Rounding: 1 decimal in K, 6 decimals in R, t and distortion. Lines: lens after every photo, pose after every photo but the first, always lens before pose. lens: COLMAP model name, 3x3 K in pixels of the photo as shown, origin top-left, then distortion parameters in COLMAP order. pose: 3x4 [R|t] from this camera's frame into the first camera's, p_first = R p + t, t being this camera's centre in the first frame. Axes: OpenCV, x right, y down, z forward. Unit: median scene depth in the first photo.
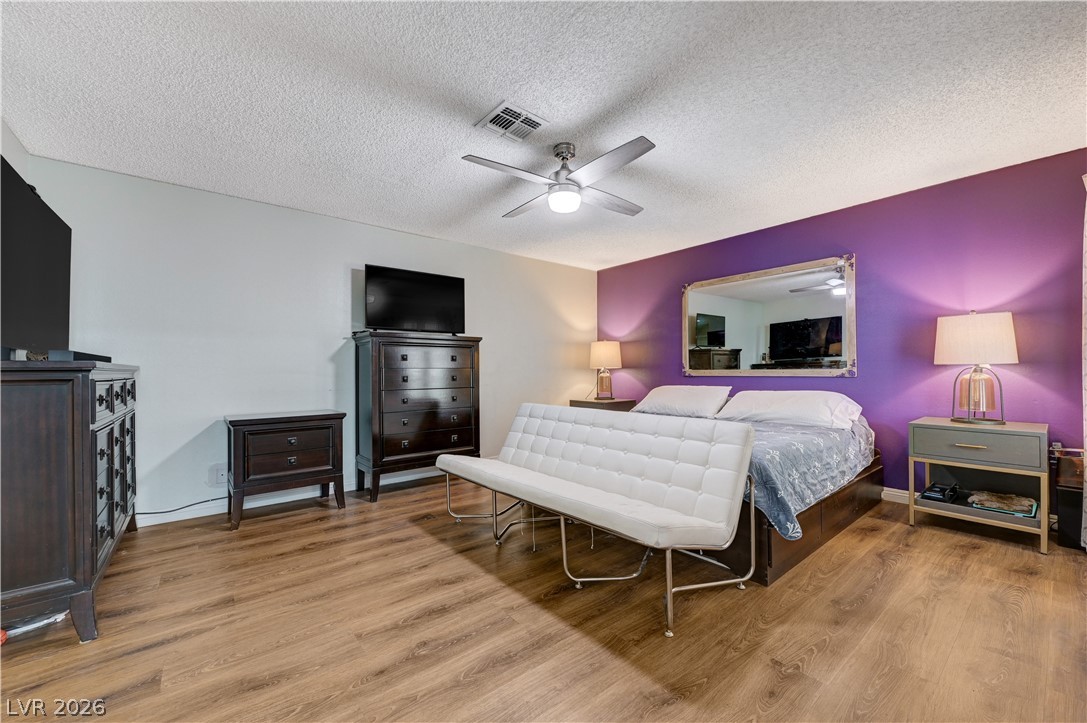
lens RADIAL K [[430.0, 0, 541.0], [0, 430.0, 361.5], [0, 0, 1]] dist [-0.001531, 0.000252]
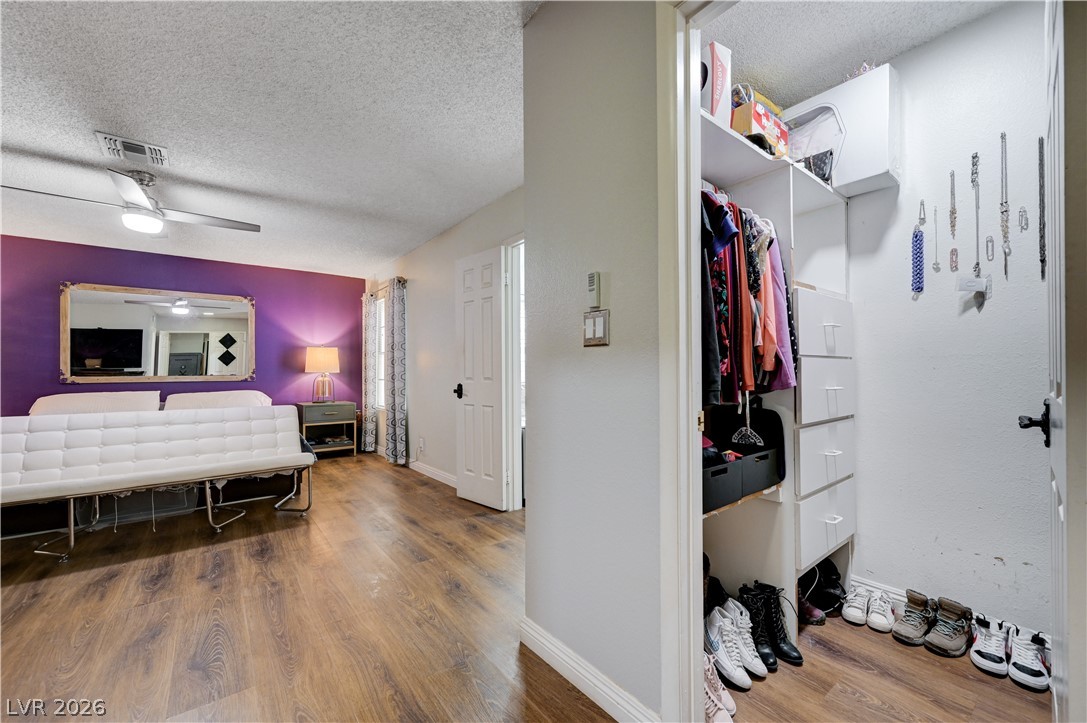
lens RADIAL K [[430.0, 0, 552.4], [0, 430.0, 374.1], [0, 0, 1]] dist [-0.001531, 0.000252]
pose [[0.010130, 0.004969, 0.999936, -0.918821], [-0.014285, 0.999886, -0.004824, 0.006174], [-0.999847, -0.014235, 0.010200, -0.060023]]
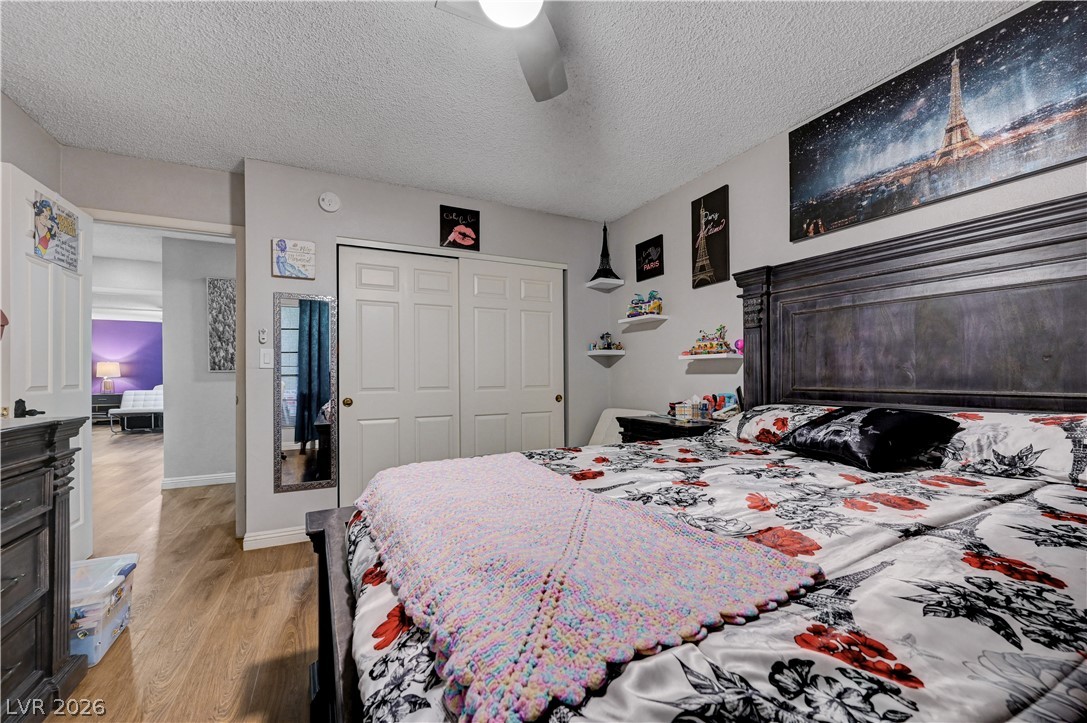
lens RADIAL K [[430.0, 0, 544.1], [0, 430.0, 370.9], [0, 0, 1]] dist [-0.001531, 0.000252]
pose [[0.206383, 0.016112, 0.978339, -2.357838], [-0.013209, 0.999819, -0.013679, -0.016455], [-0.978382, -0.010100, 0.206559, -2.256472]]
